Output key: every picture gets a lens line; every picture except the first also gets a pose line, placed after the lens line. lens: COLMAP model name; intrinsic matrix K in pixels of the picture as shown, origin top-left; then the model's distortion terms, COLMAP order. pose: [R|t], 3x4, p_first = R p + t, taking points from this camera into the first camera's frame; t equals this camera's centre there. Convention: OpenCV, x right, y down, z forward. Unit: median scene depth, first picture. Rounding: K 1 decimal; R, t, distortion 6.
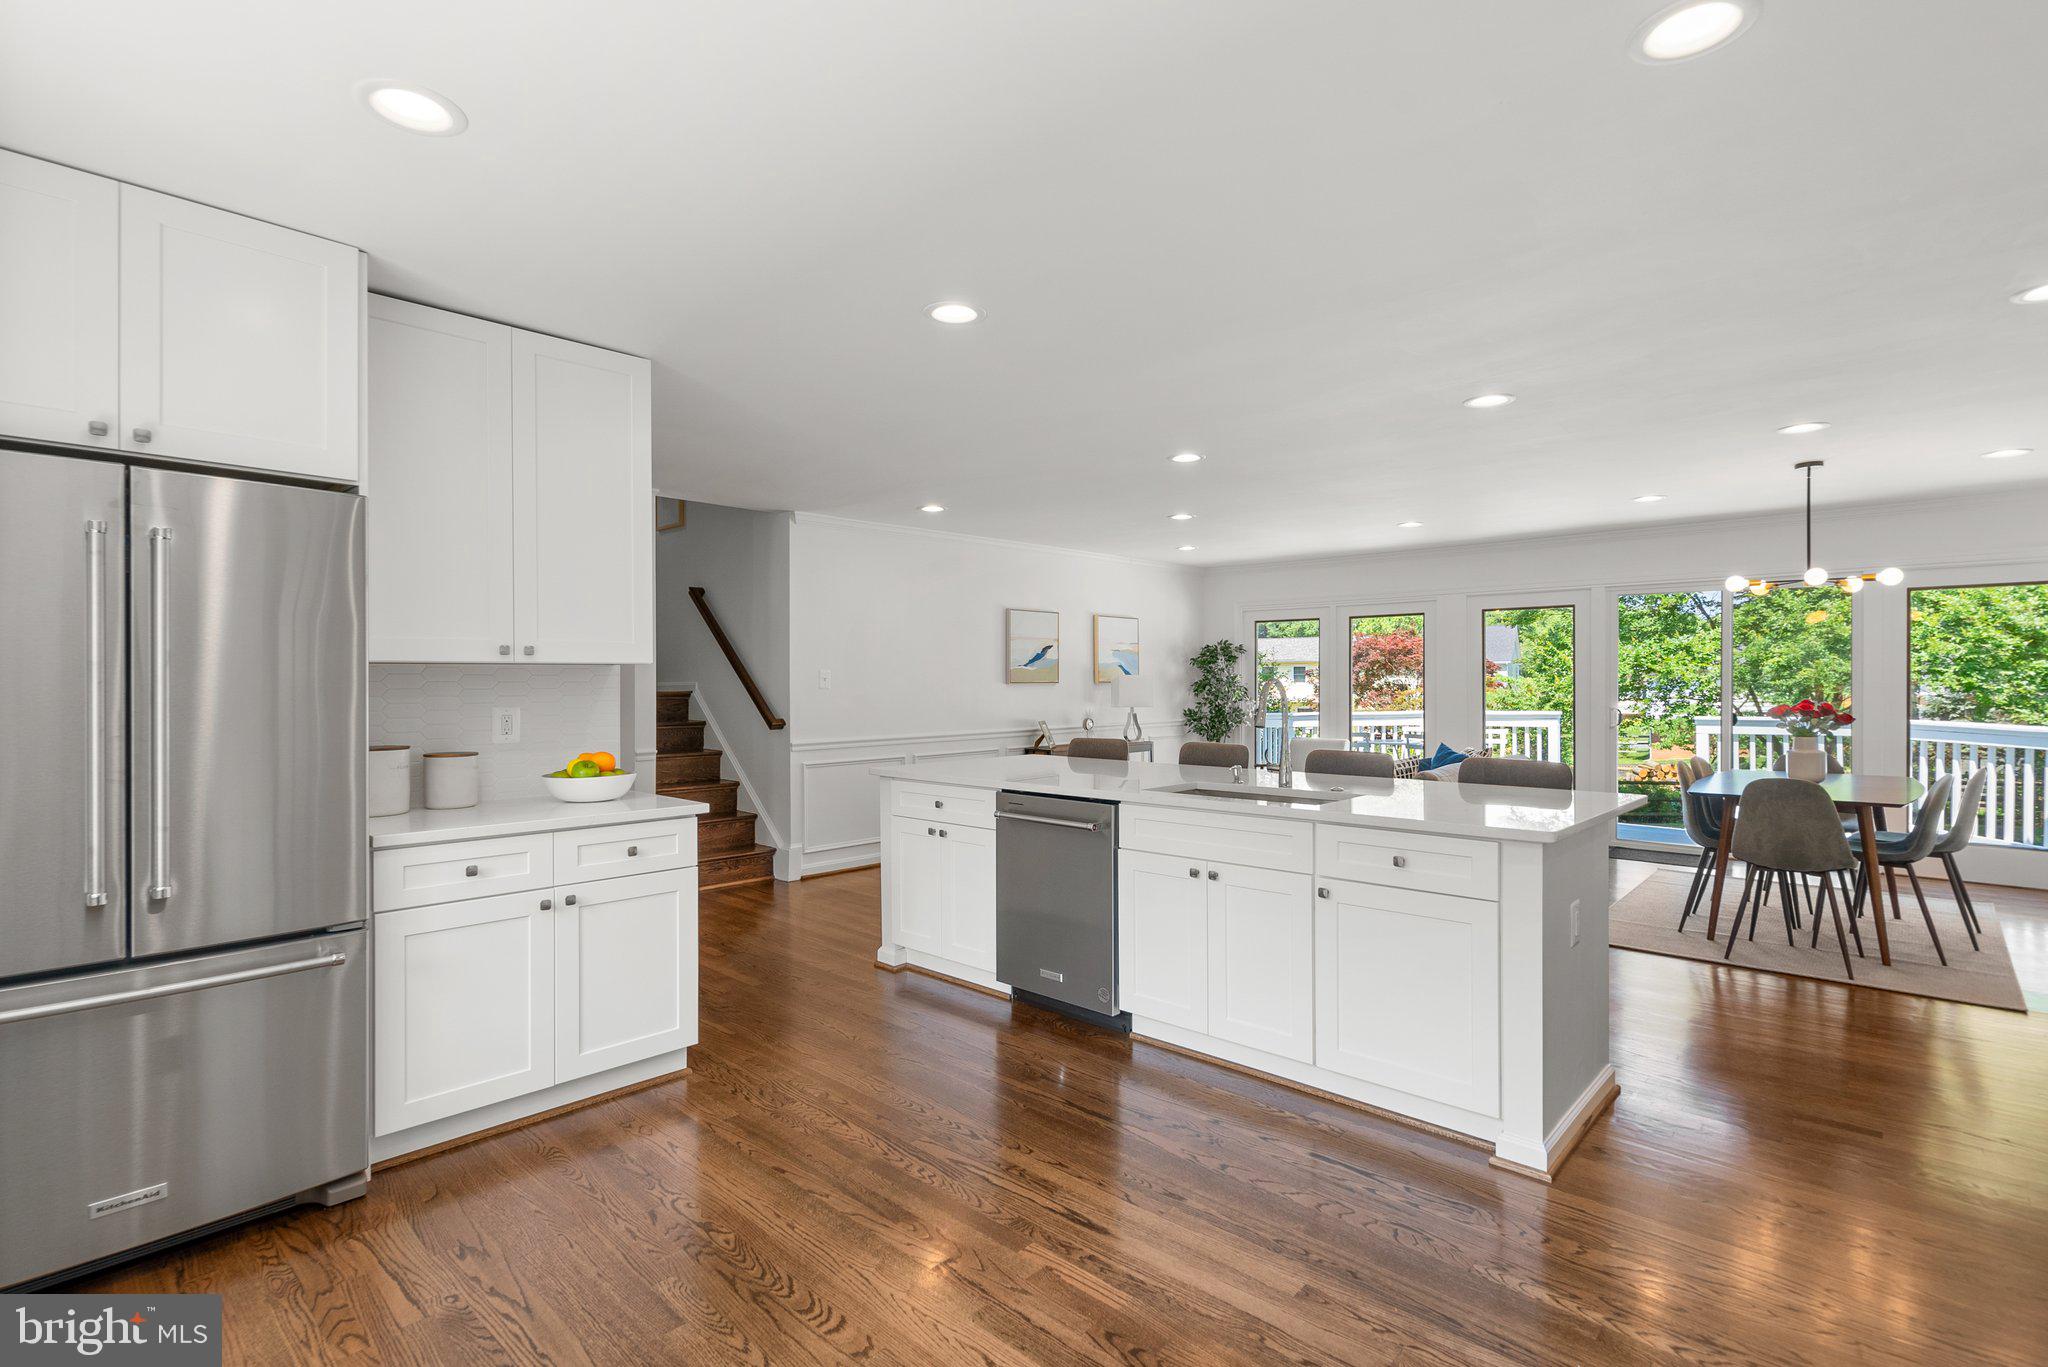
lens RADIAL K [[961.3, 0, 1052.9], [0, 961.3, 683.1], [0, 0, 1]] dist [-0.002487, 0.004501]
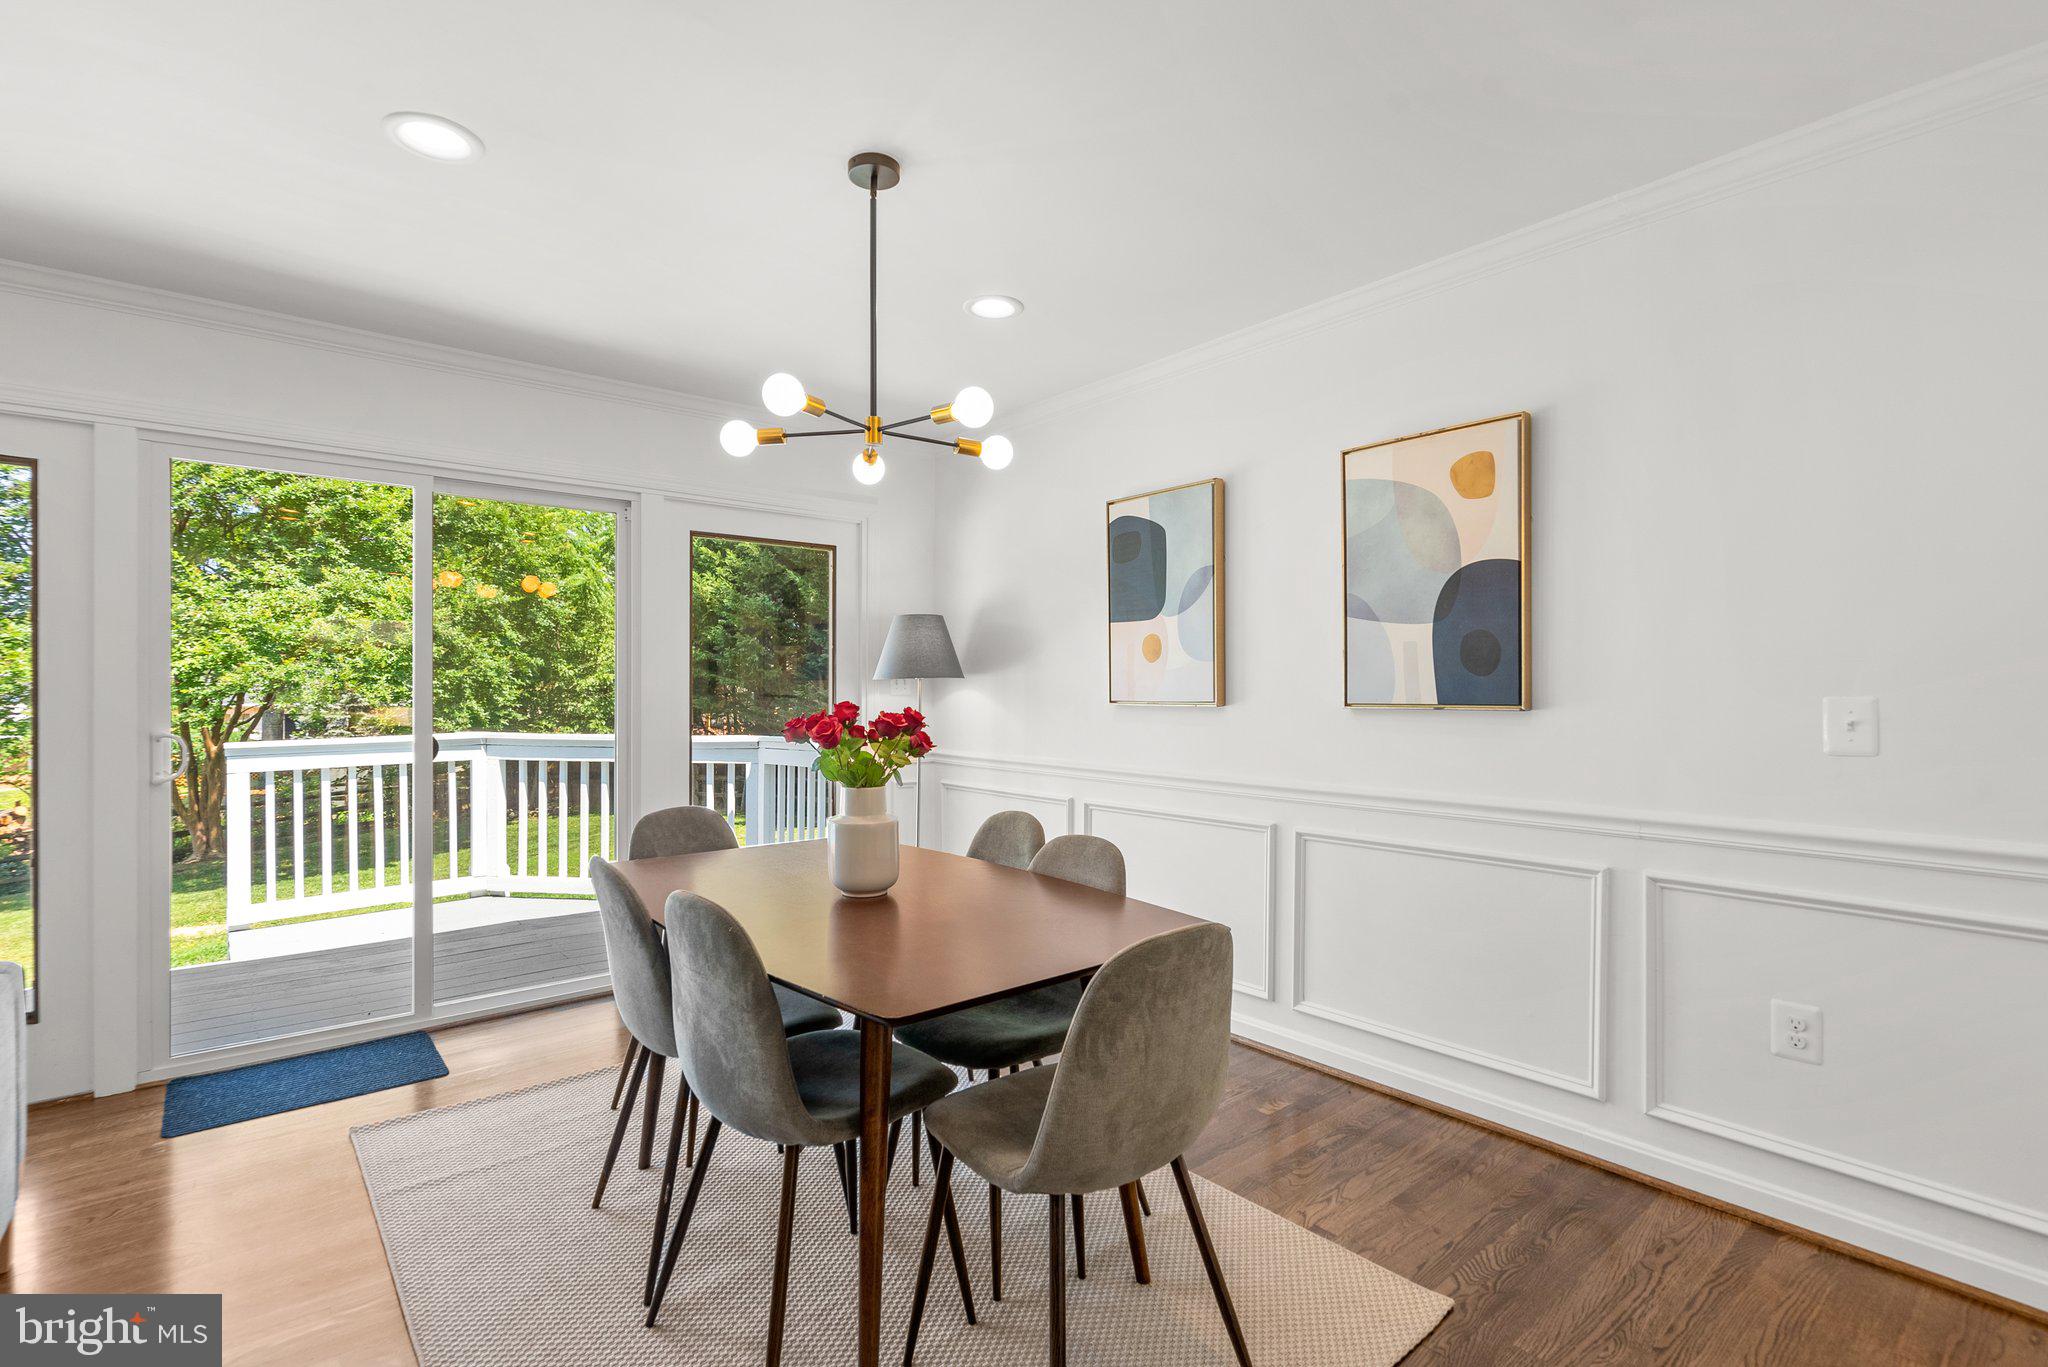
lens RADIAL K [[961.3, 0, 1018.4], [0, 961.3, 676.2], [0, 0, 1]] dist [-0.002487, 0.004501]
pose [[0.148635, 0.018518, 0.988719, 0.177743], [0.002206, 0.999816, -0.019058, 0.007630], [-0.988890, 0.005014, 0.148567, 0.439282]]
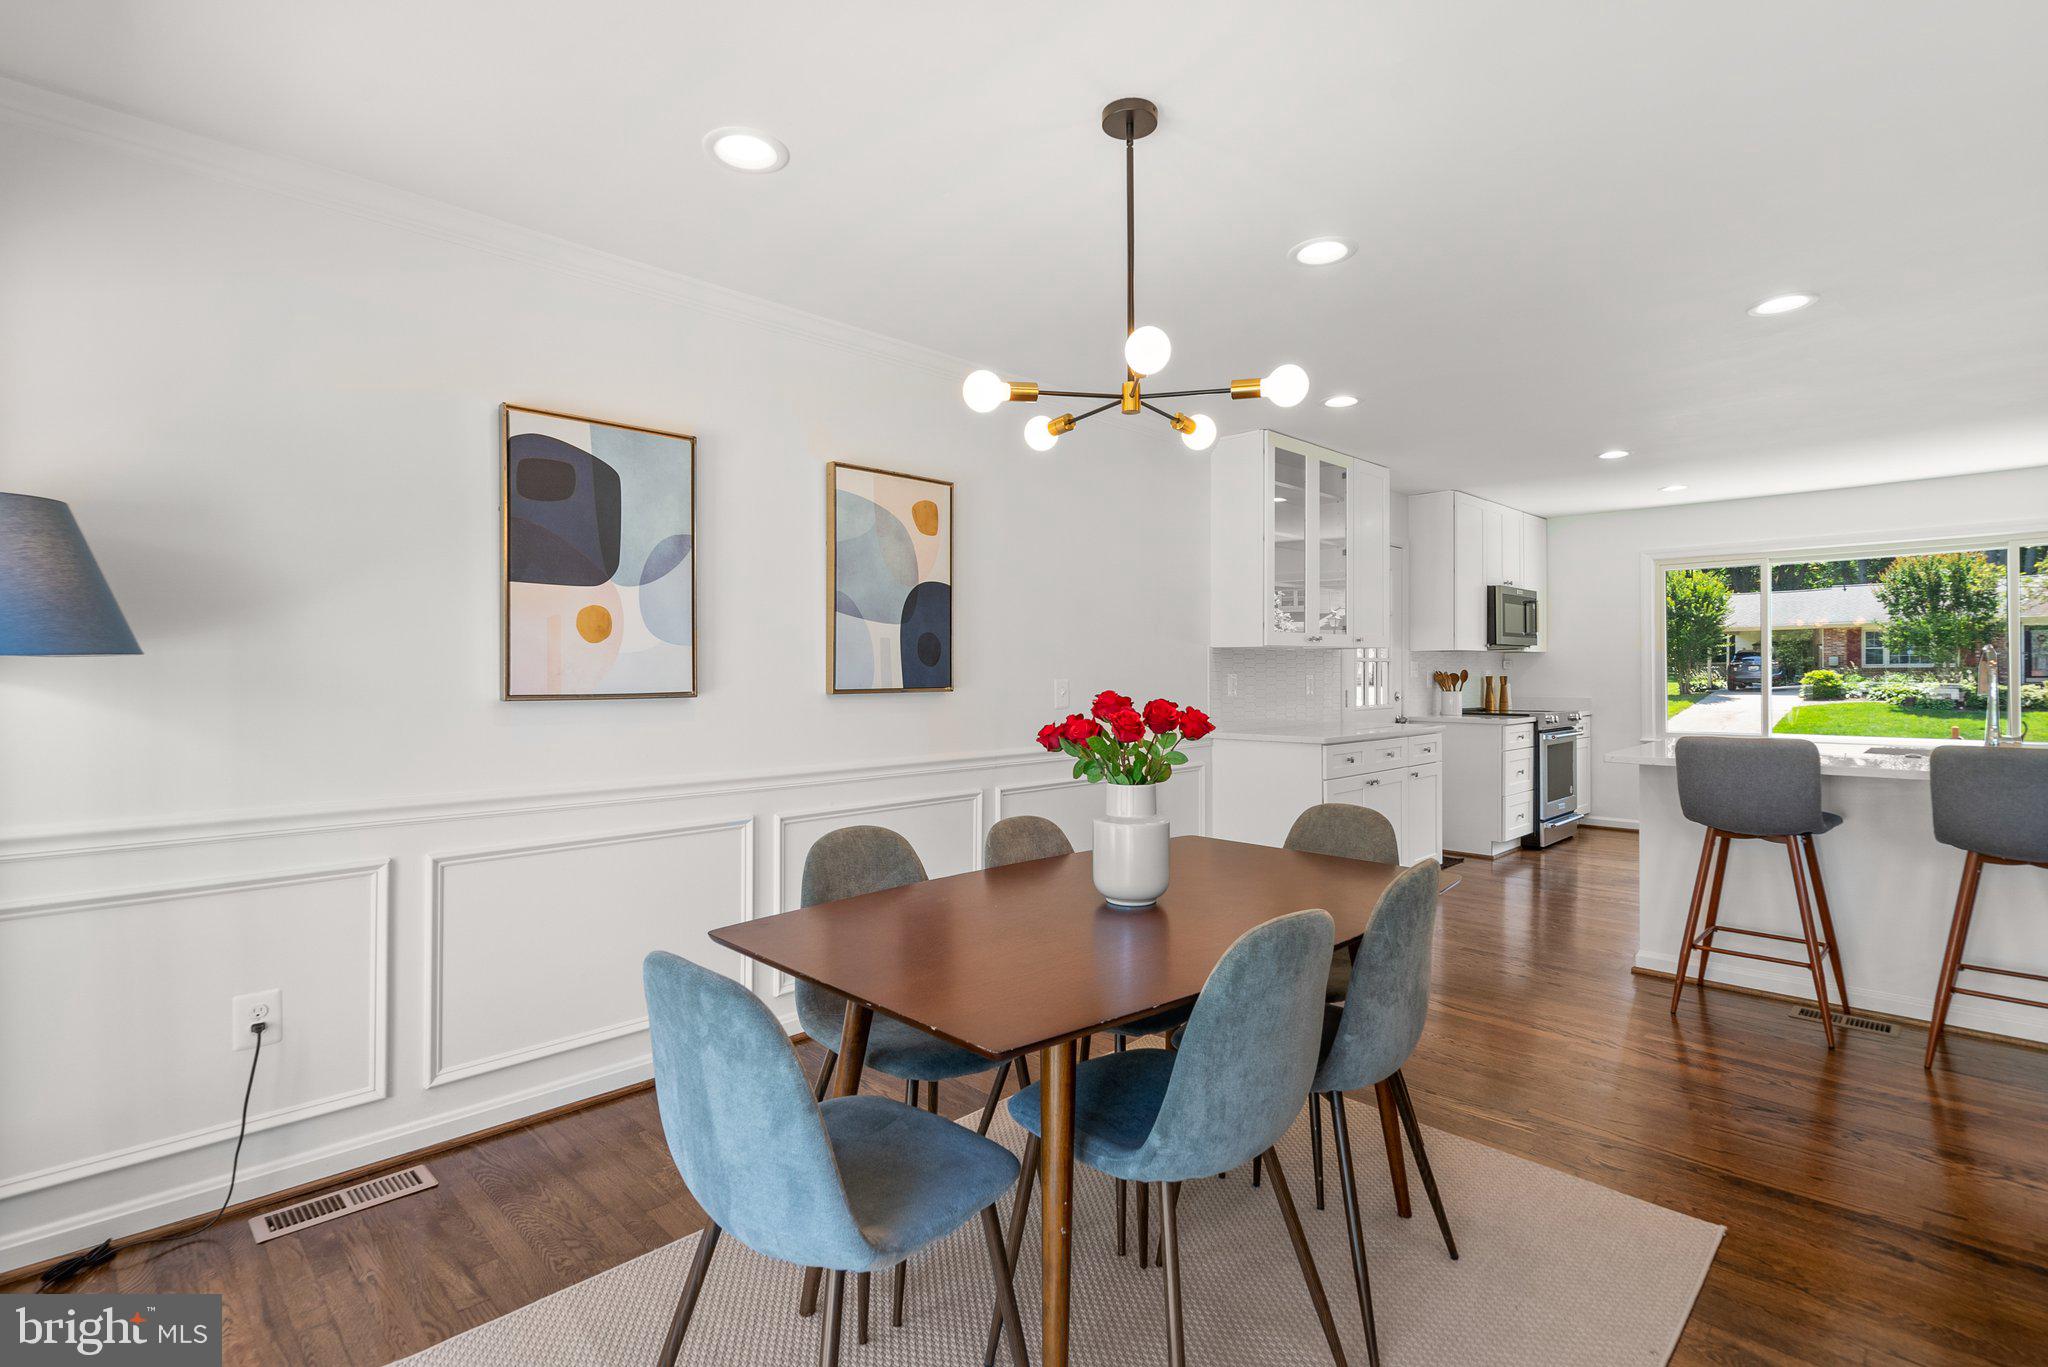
lens RADIAL K [[961.3, 0, 1020.7], [0, 961.3, 672.3], [0, 0, 1]] dist [-0.002487, 0.004501]
pose [[-0.998627, 0.006725, 0.051956, 0.410765], [0.006922, 0.999970, 0.003615, 0.003935], [-0.051930, 0.003970, -0.998643, 0.717537]]
